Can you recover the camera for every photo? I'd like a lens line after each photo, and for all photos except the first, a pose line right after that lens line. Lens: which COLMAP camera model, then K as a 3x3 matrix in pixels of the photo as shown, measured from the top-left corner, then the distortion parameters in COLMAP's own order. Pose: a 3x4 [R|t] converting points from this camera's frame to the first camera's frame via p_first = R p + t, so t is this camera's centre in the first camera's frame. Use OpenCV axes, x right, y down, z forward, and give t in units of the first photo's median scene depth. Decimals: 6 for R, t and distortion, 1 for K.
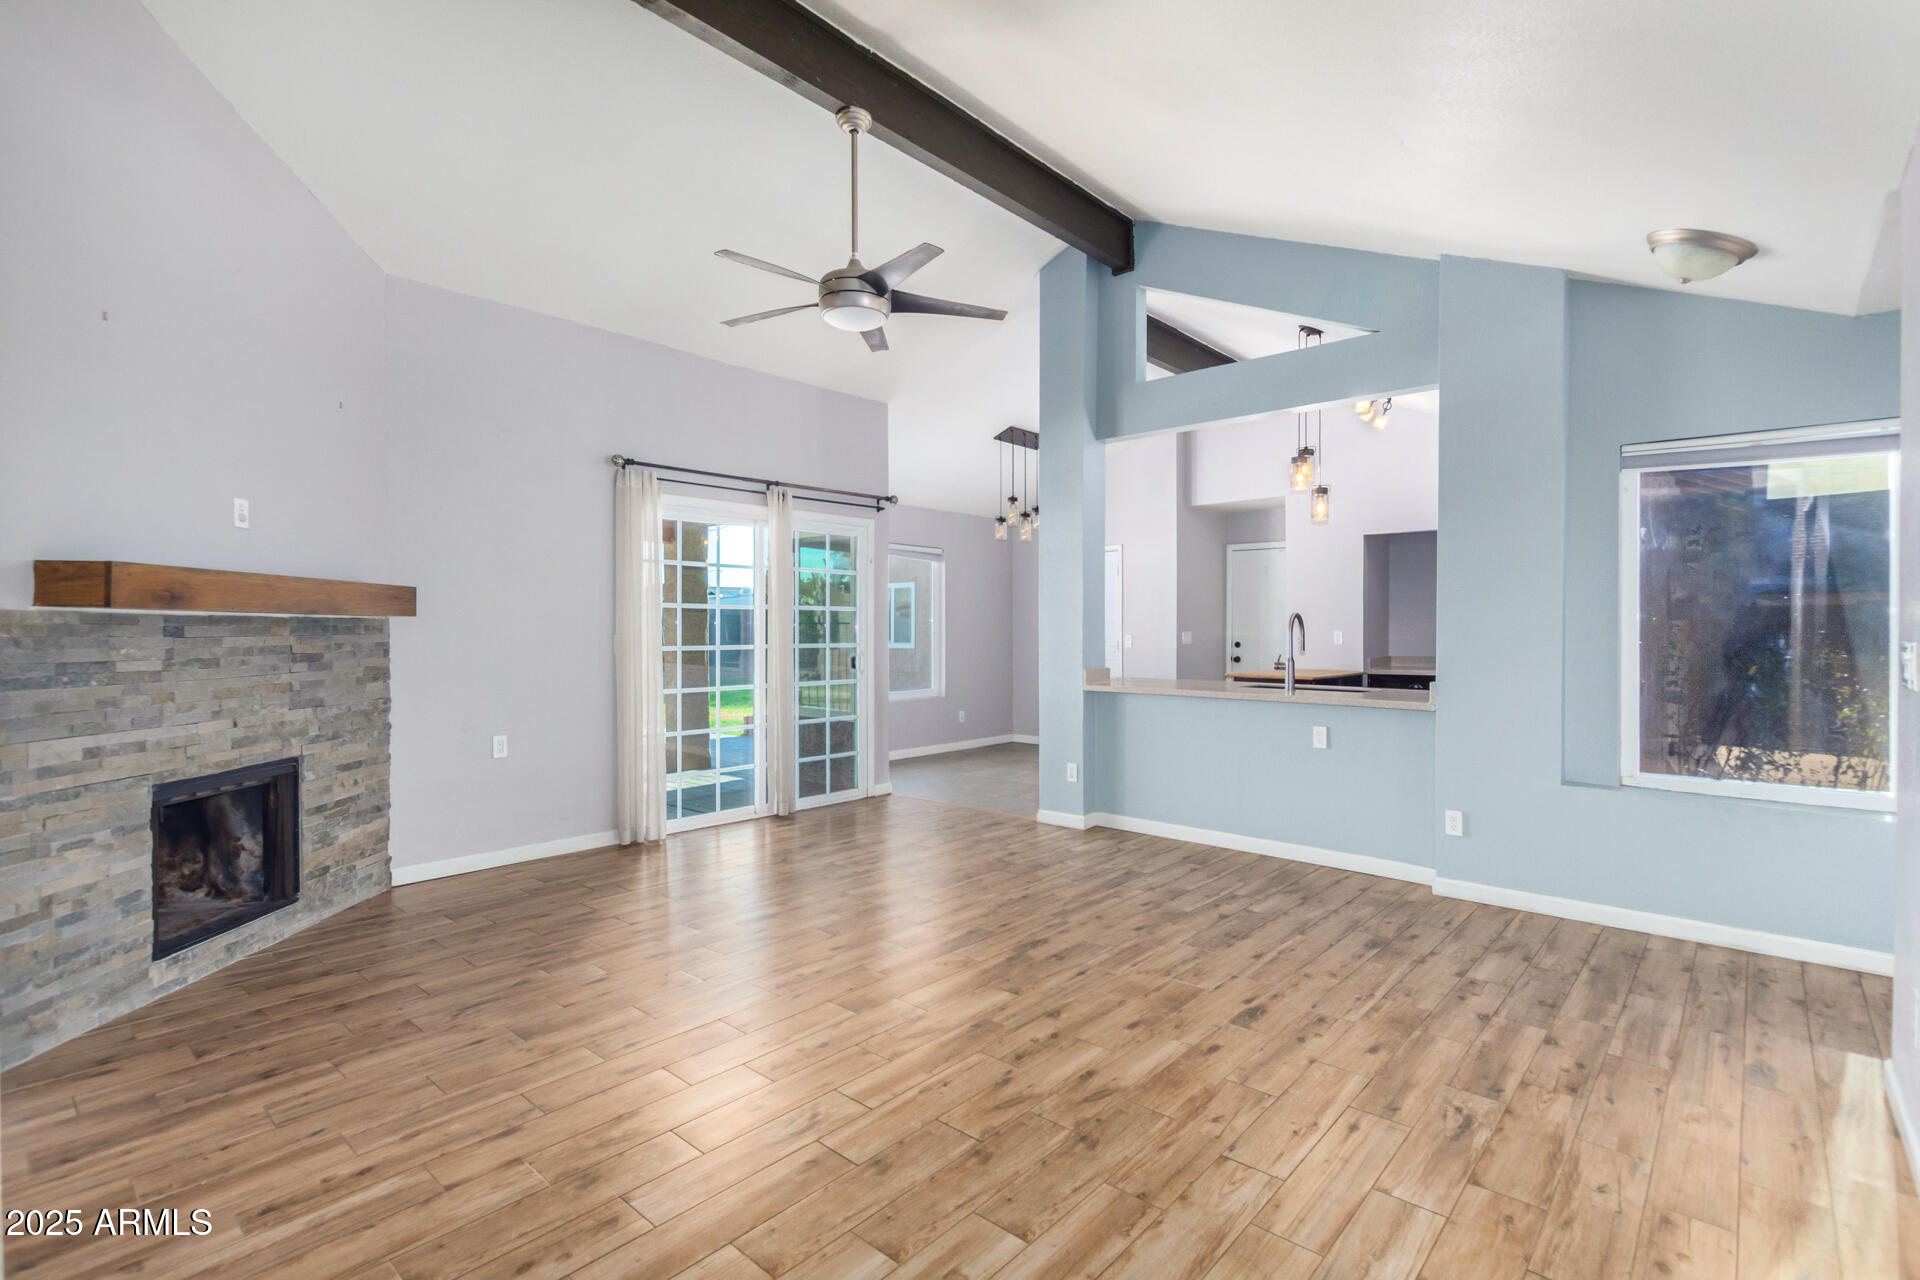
lens RADIAL K [[880.4, 0, 960.3], [0, 880.4, 631.4], [0, 0, 1]] dist [-0.046185, -0.000176]
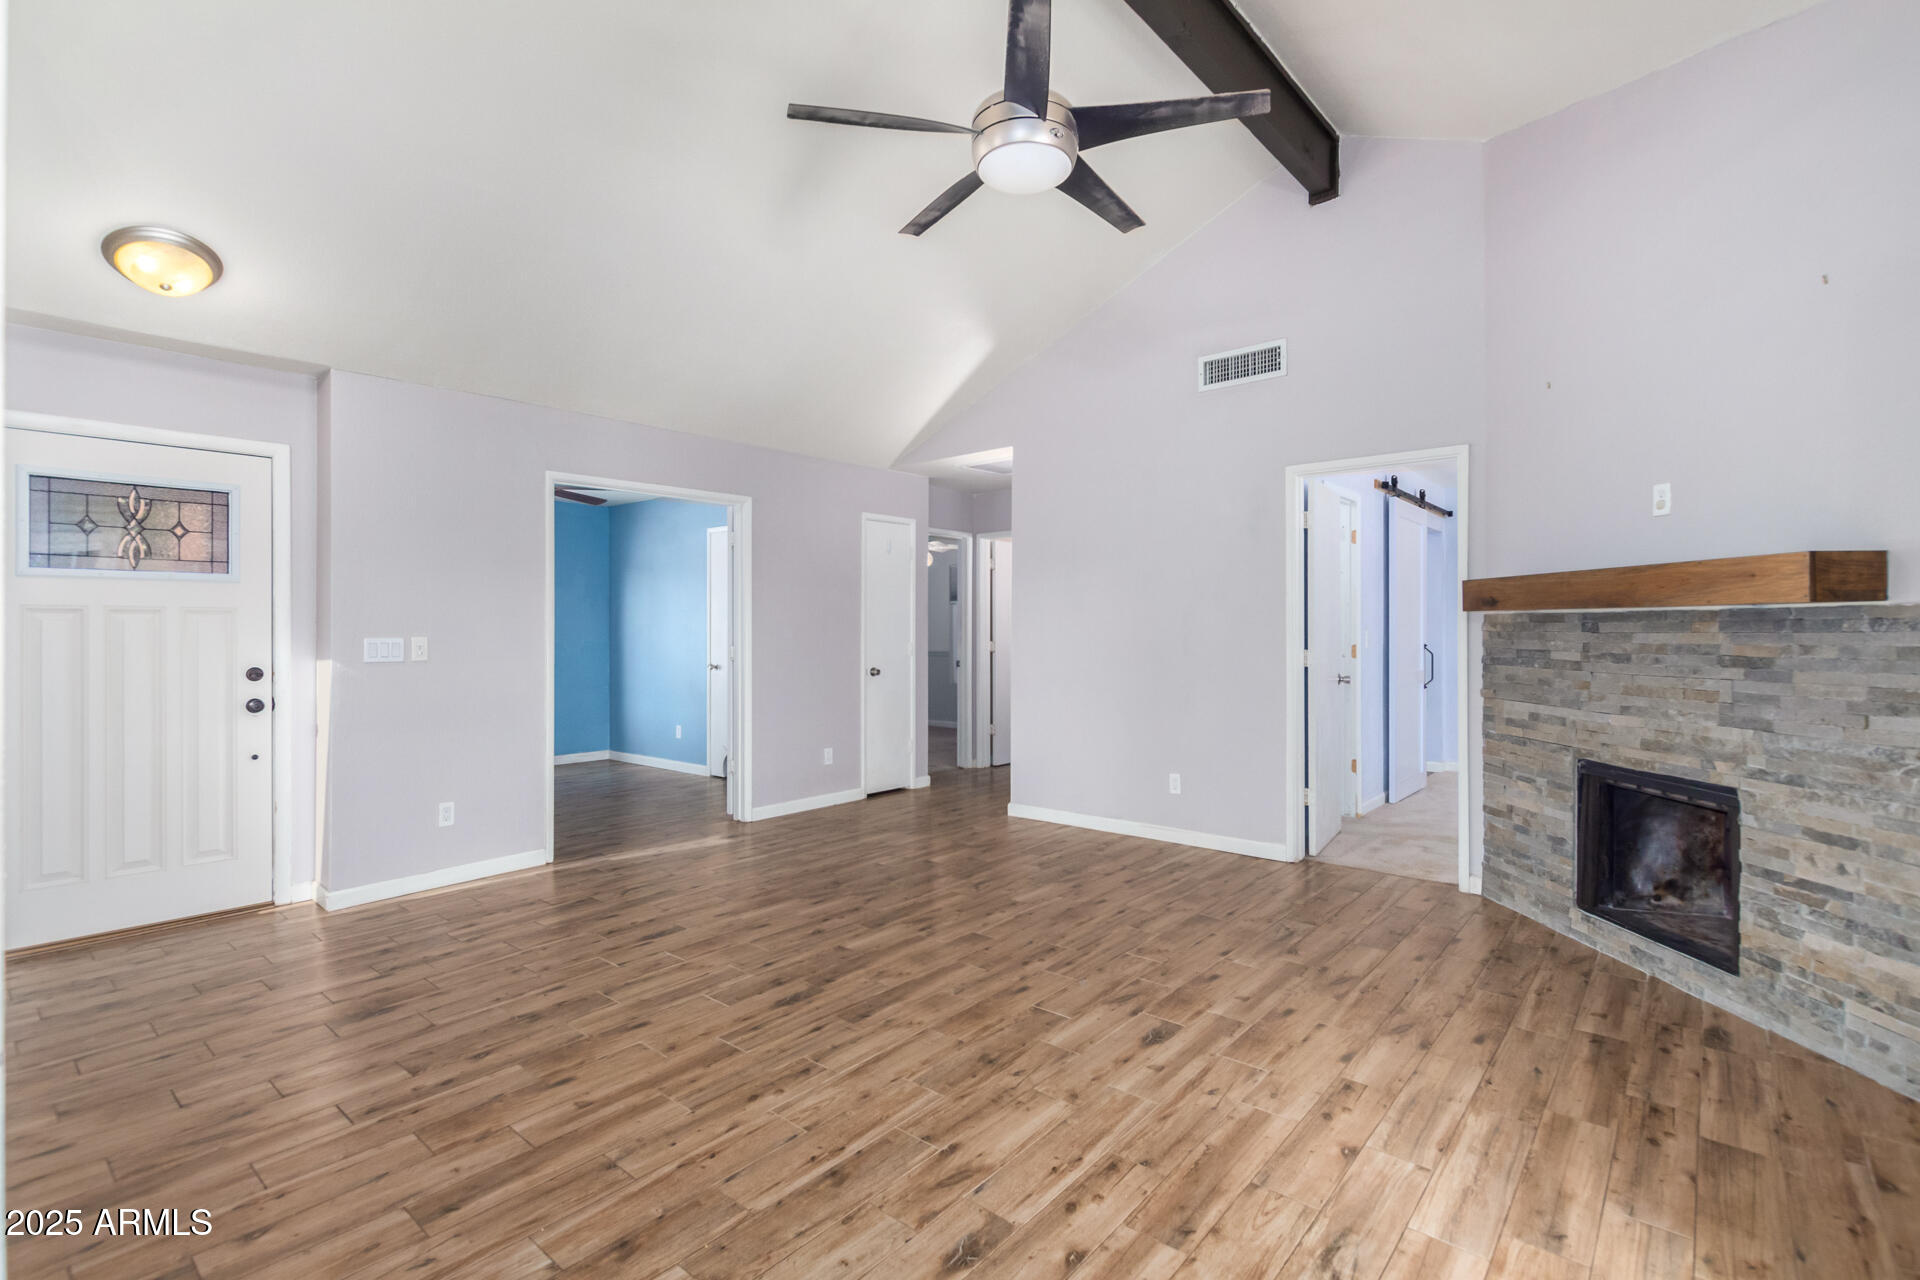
lens RADIAL K [[880.4, 0, 960.3], [0, 880.4, 631.4], [0, 0, 1]] dist [-0.046185, -0.000176]
pose [[-0.999741, 0.002940, -0.022548, -0.062171], [0.002840, 0.999986, 0.004436, -0.001872], [0.022560, 0.004371, -0.999736, 1.950548]]
